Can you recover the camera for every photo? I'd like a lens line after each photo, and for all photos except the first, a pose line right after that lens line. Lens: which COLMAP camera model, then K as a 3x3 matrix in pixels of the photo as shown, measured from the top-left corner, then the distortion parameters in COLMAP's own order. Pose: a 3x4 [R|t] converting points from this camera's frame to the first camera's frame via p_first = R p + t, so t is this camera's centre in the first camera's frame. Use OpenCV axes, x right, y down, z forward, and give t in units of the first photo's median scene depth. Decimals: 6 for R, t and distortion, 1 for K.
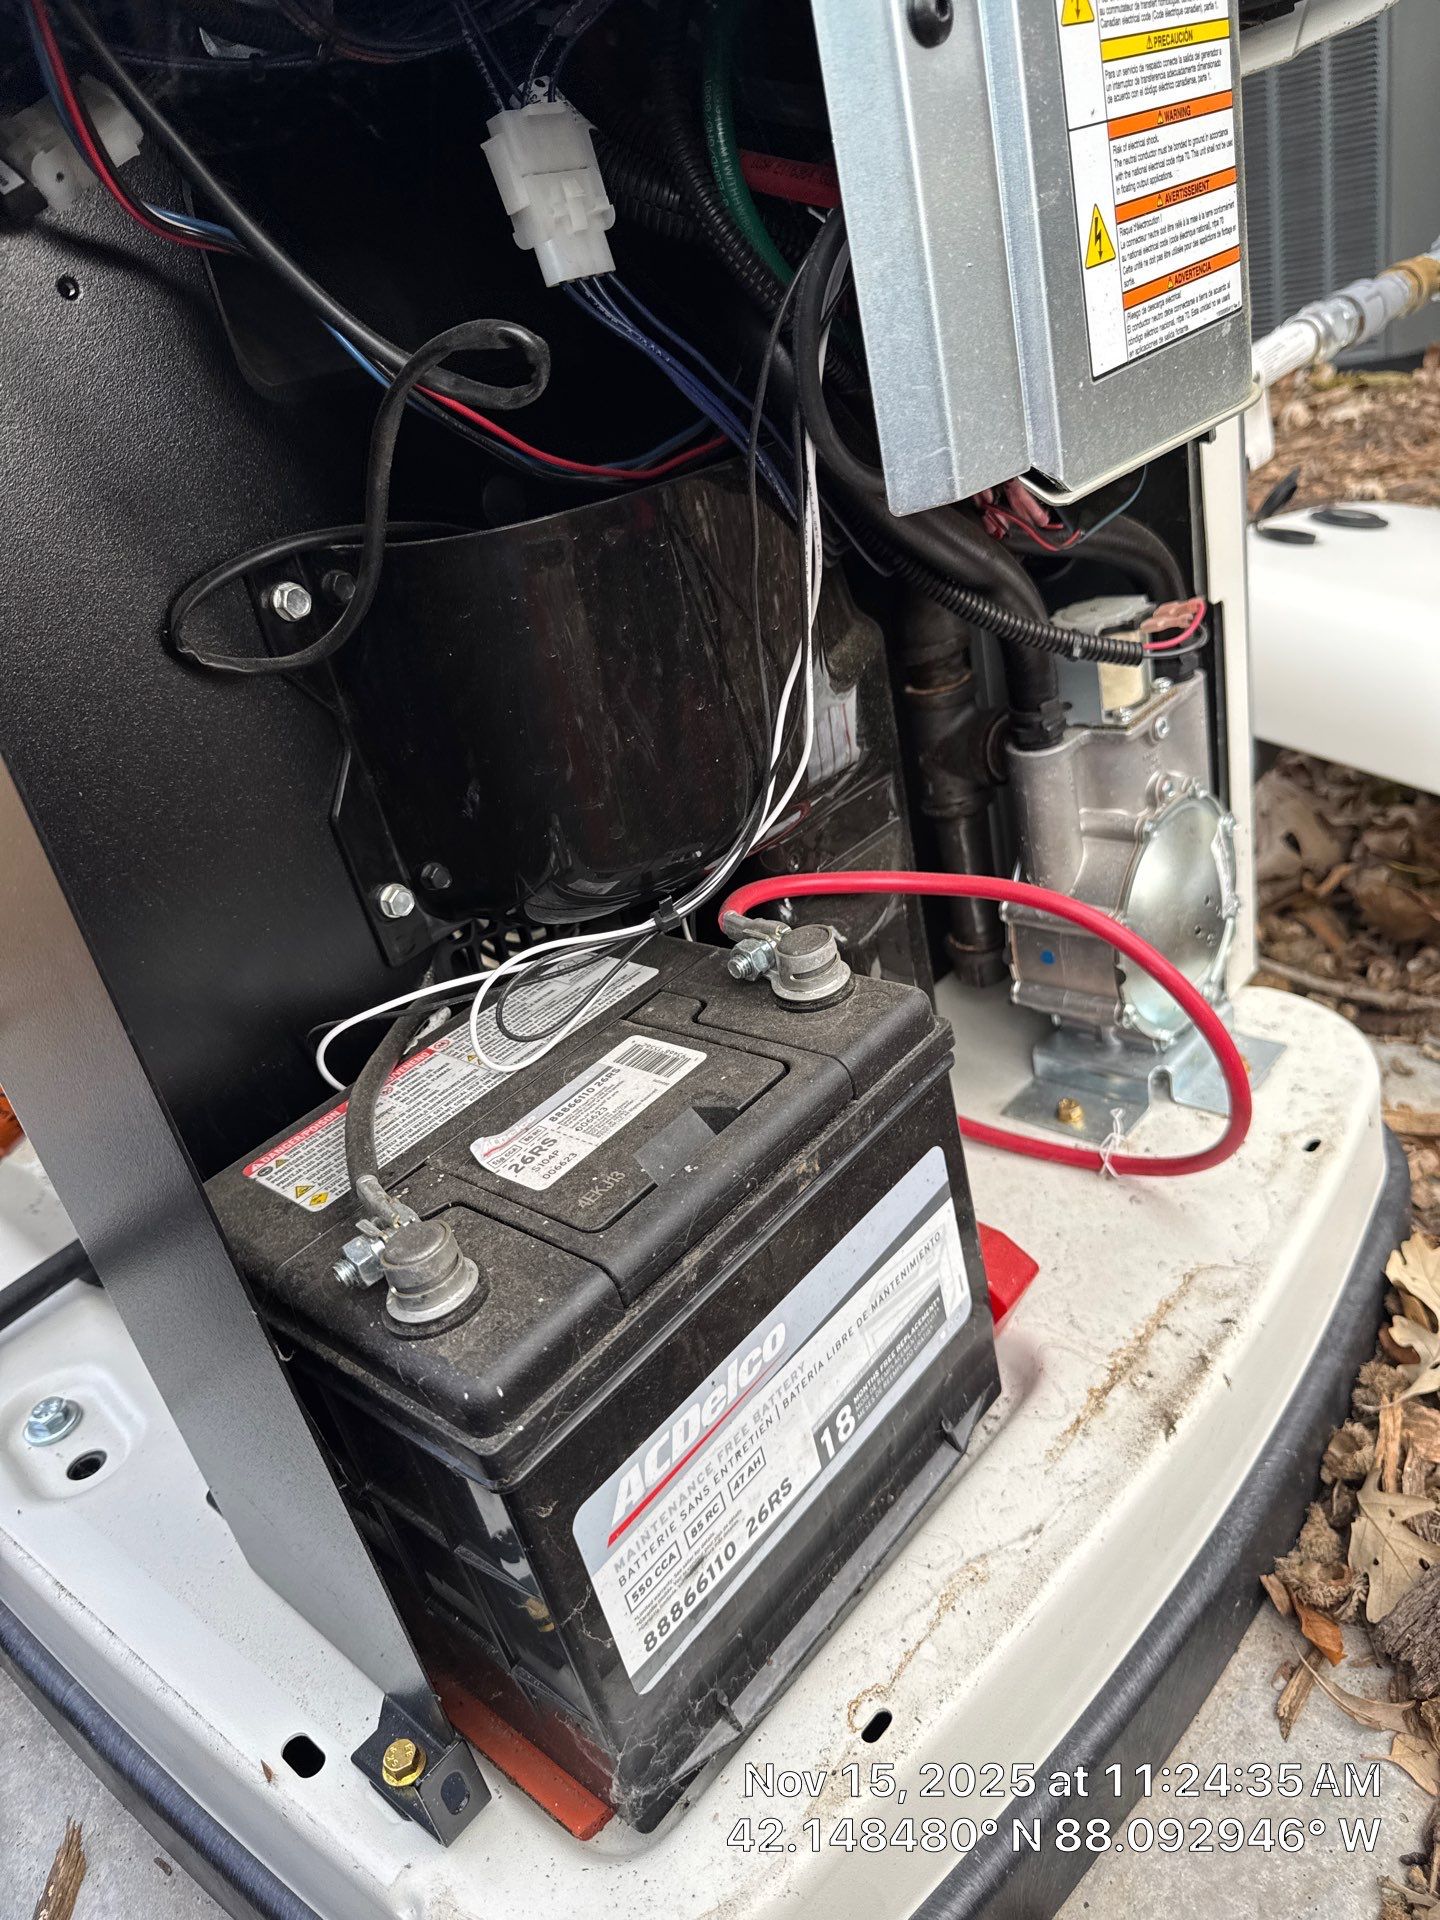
lens RADIAL K [[1443.8, 0, 683.5], [0, 1443.8, 967.7], [0, 0, 1]] dist [0.028848, -0.072286]
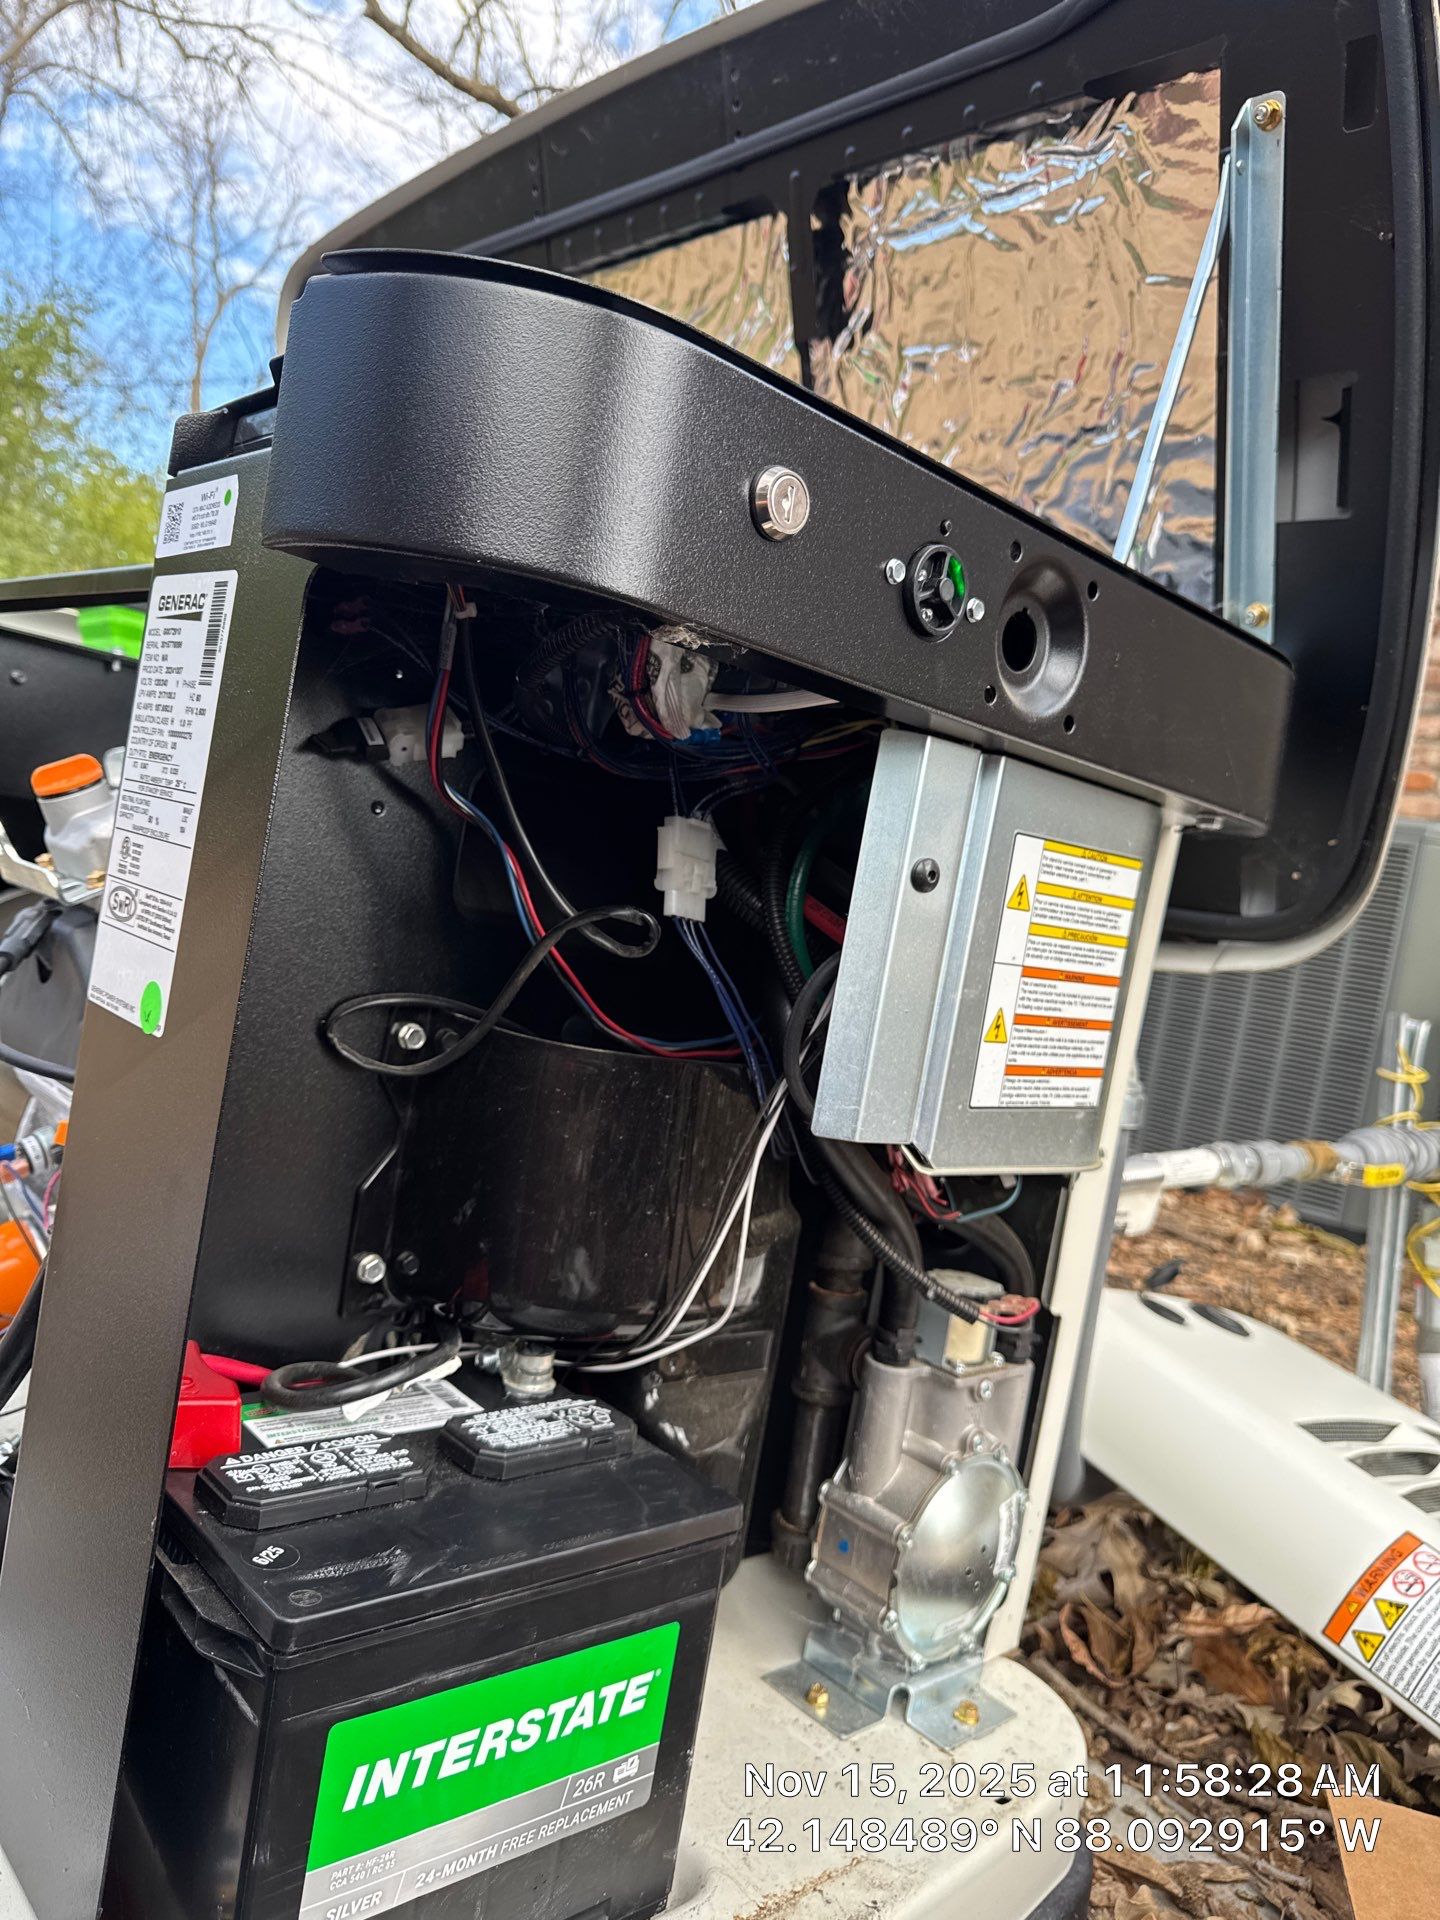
lens RADIAL K [[1425.4, 0, 720.0], [0, 1425.4, 960.0], [0, 0, 1]] dist [0.058540, -0.067990]
pose [[0.923355, 0.381584, -0.042545, 0.033088], [-0.366792, 0.843909, -0.391511, 0.100680], [-0.113490, 0.377109, 0.919189, -0.280943]]
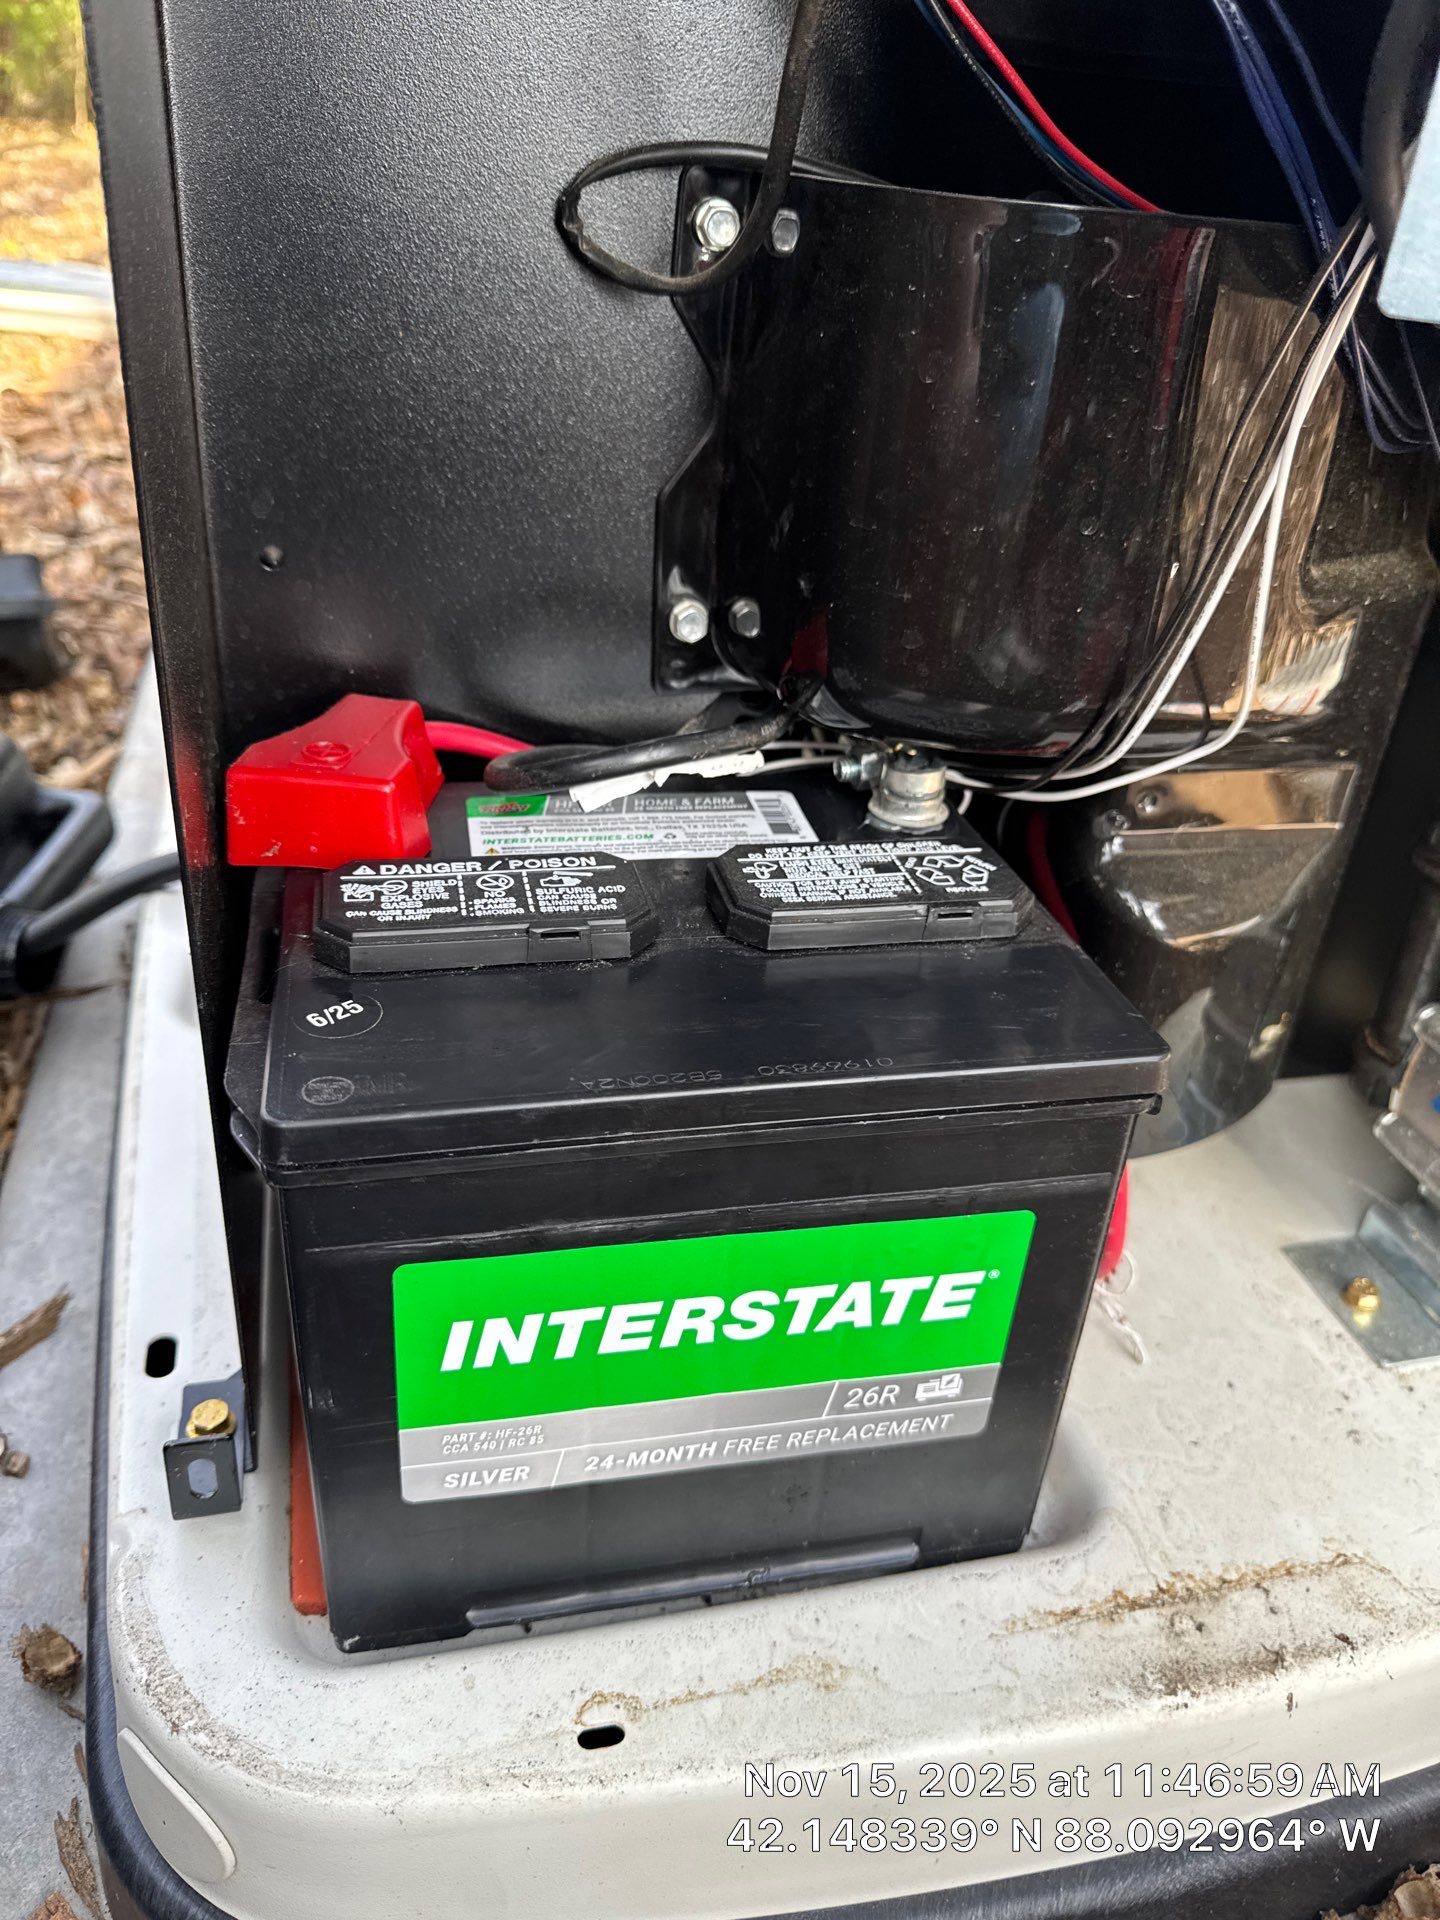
lens RADIAL K [[1420.9, 0, 647.8], [0, 1420.9, 955.7], [0, 0, 1]] dist [0.024932, -0.073914]
pose [[0.795038, 0.504292, -0.337052, 0.157109], [-0.471960, 0.863362, 0.178491, -0.013214], [0.381010, 0.017168, 0.924412, 0.195173]]
